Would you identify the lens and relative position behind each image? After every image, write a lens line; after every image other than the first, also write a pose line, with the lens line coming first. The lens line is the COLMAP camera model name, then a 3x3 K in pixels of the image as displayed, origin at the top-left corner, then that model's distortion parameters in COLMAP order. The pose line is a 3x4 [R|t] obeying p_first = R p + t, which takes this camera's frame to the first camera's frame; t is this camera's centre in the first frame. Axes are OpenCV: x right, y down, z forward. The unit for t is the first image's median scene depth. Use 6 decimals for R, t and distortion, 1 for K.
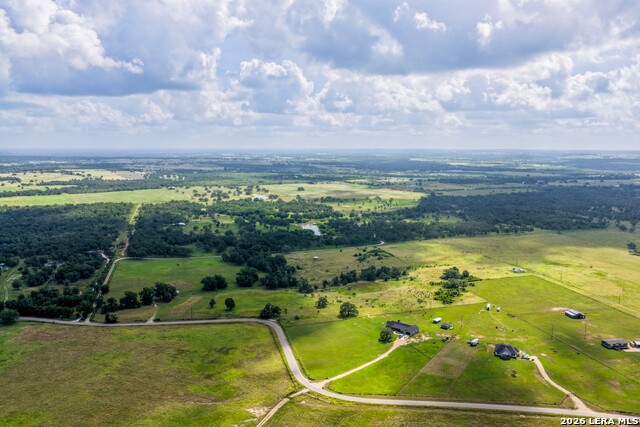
lens RADIAL K [[516.4, 0, 320.0], [0, 516.4, 213.5], [0, 0, 1]] dist [0.057629, 0.002290]
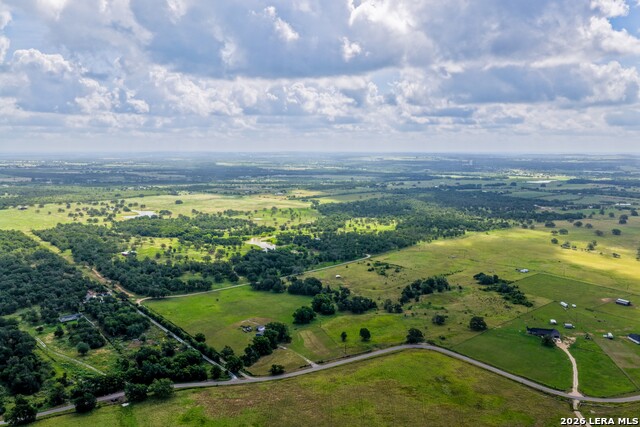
lens RADIAL K [[529.9, 0, 320.0], [0, 529.9, 213.5], [0, 0, 1]] dist [0.007453, 0.002674]
pose [[0.908251, -0.053011, 0.415053, -0.144668], [0.055900, 0.998423, 0.005195, -0.012615], [-0.414674, 0.018483, 0.909782, 0.032479]]
